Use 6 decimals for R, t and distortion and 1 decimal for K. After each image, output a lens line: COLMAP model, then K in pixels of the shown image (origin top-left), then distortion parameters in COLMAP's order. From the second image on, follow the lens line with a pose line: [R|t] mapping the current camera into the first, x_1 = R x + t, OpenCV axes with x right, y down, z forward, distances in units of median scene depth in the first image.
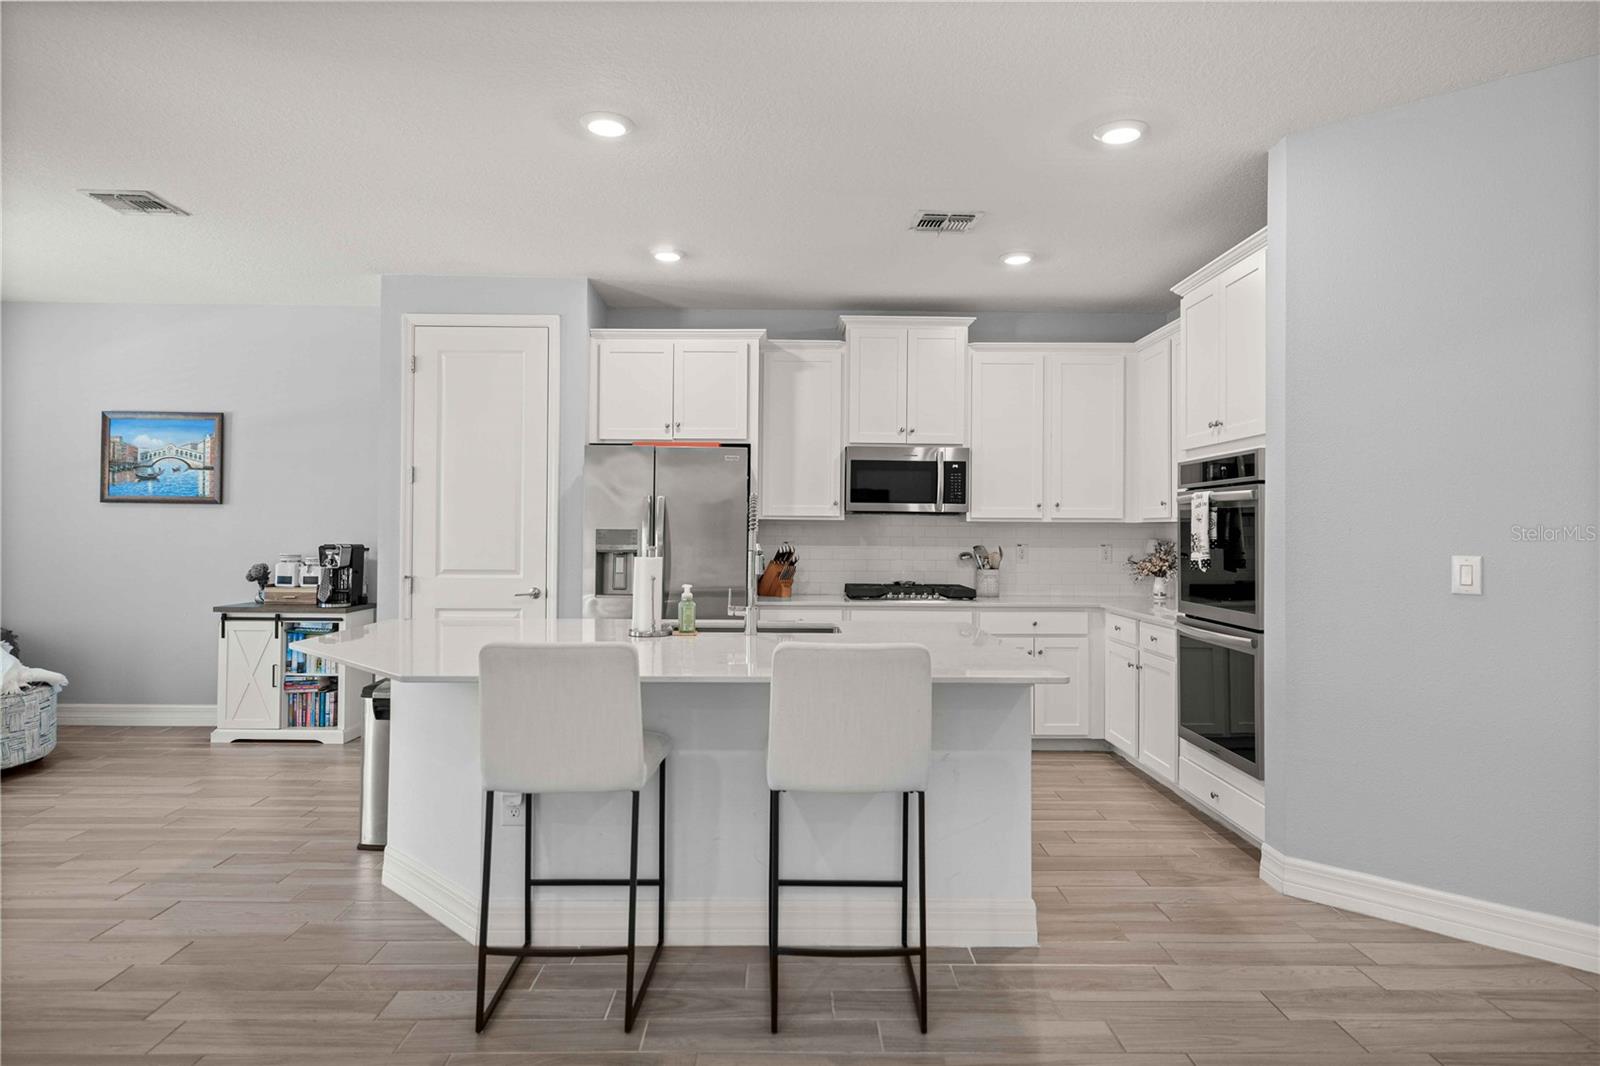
lens RADIAL K [[915.1, 0, 800.0], [0, 915.1, 518.9], [0, 0, 1]] dist [0.004400, -0.000706]
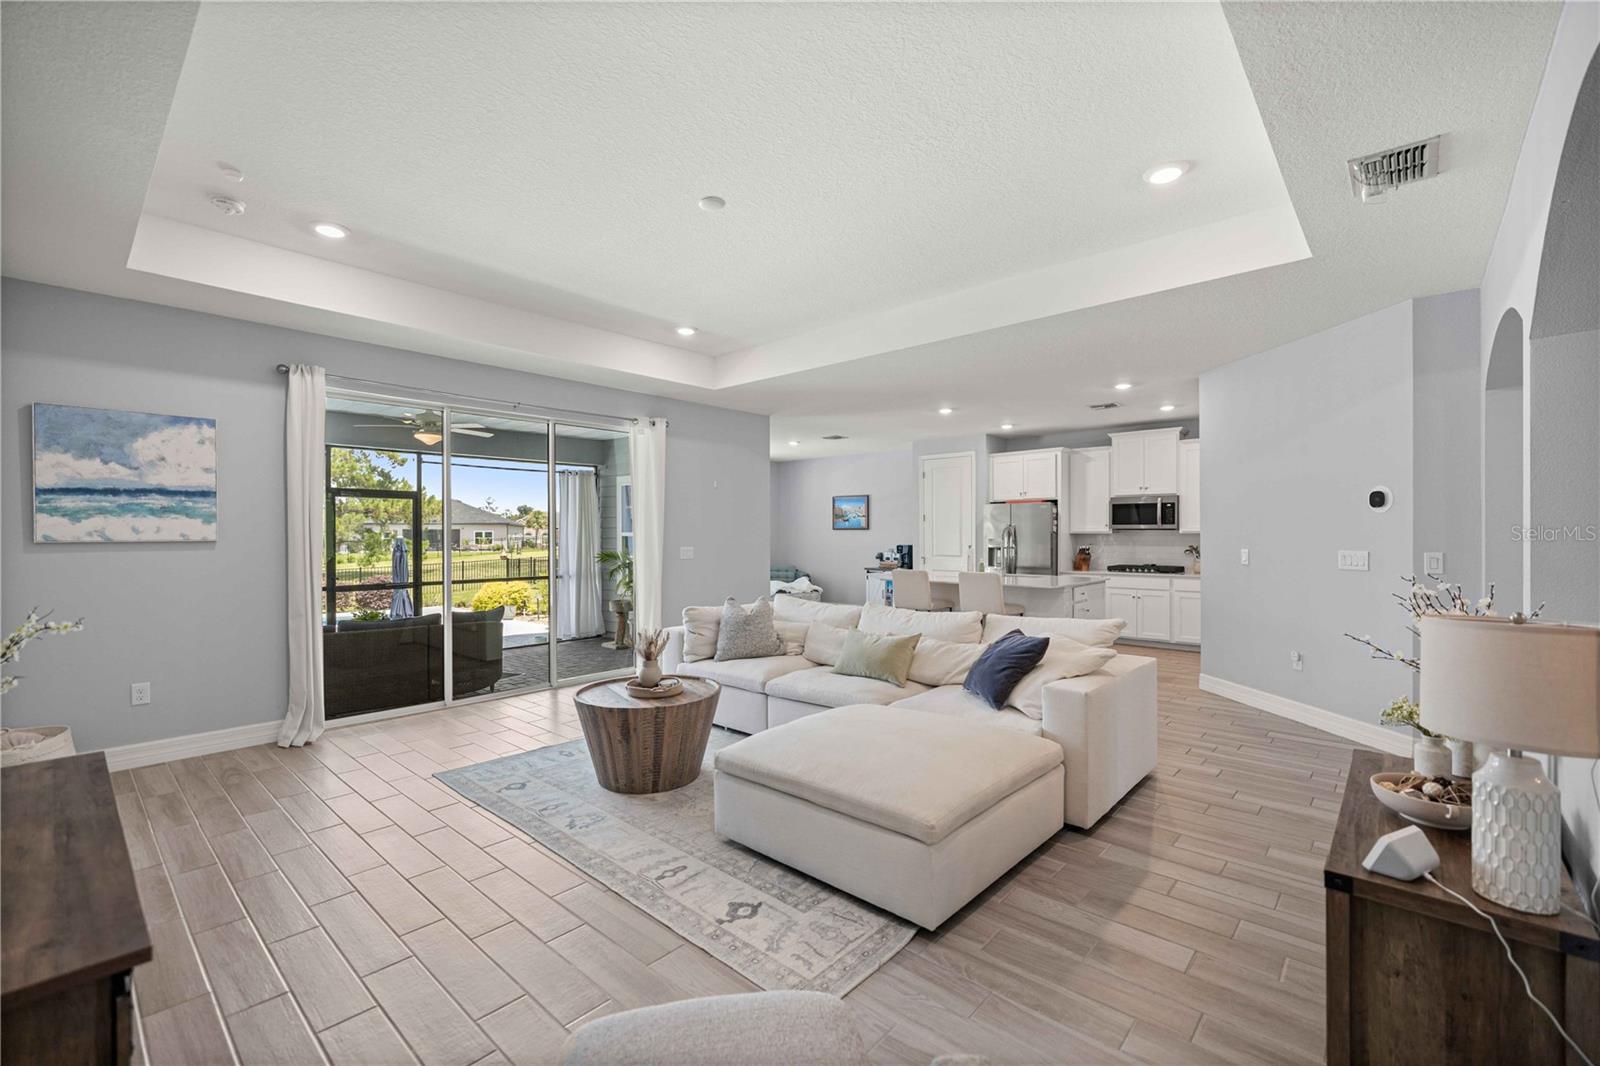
lens RADIAL K [[675.8, 0, 802.9], [0, 675.8, 533.8], [0, 0, 1]] dist [0.001193, 0.000079]
pose [[0.744827, -0.010948, -0.667168, 0.553661], [0.016991, 0.999852, 0.002562, -0.013420], [0.667041, -0.013244, 0.744903, -0.603431]]
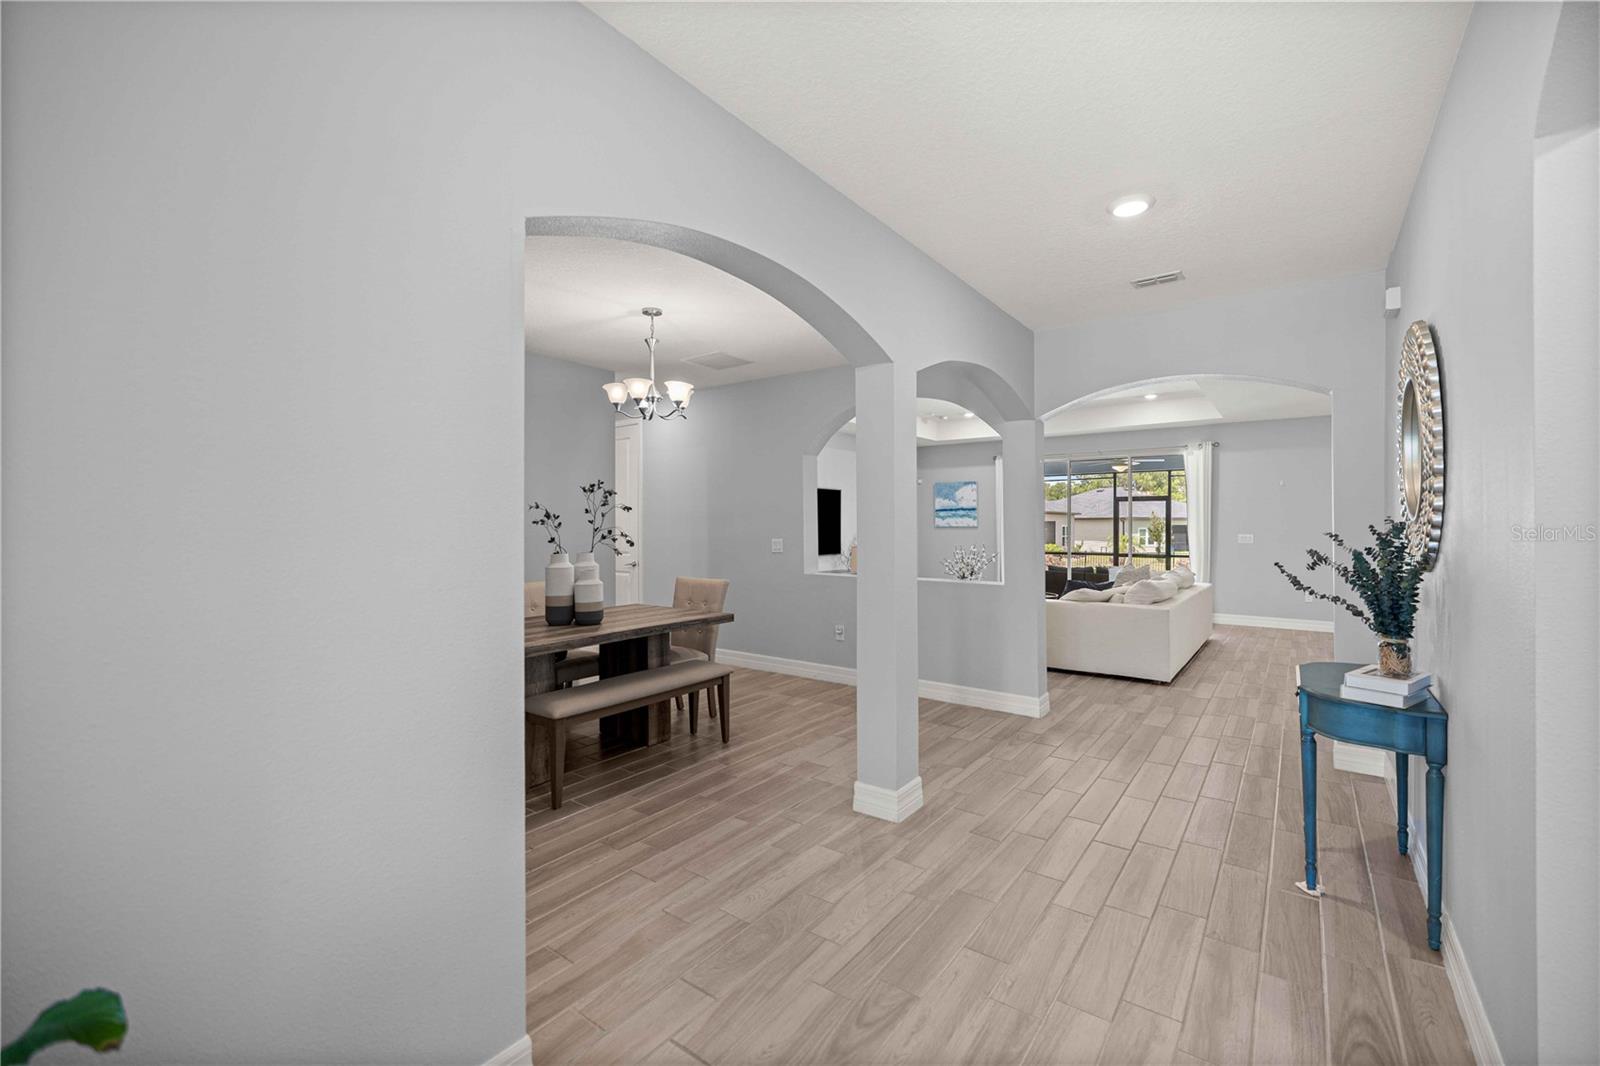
lens RADIAL K [[680.4, 0, 796.9], [0, 680.4, 527.3], [0, 0, 1]] dist [0.001844, 0.000205]
pose [[-0.596598, -0.001993, -0.802537, 1.436139], [0.005497, 0.999963, -0.006570, -0.003387], [0.802521, -0.008331, -0.596566, 0.228938]]
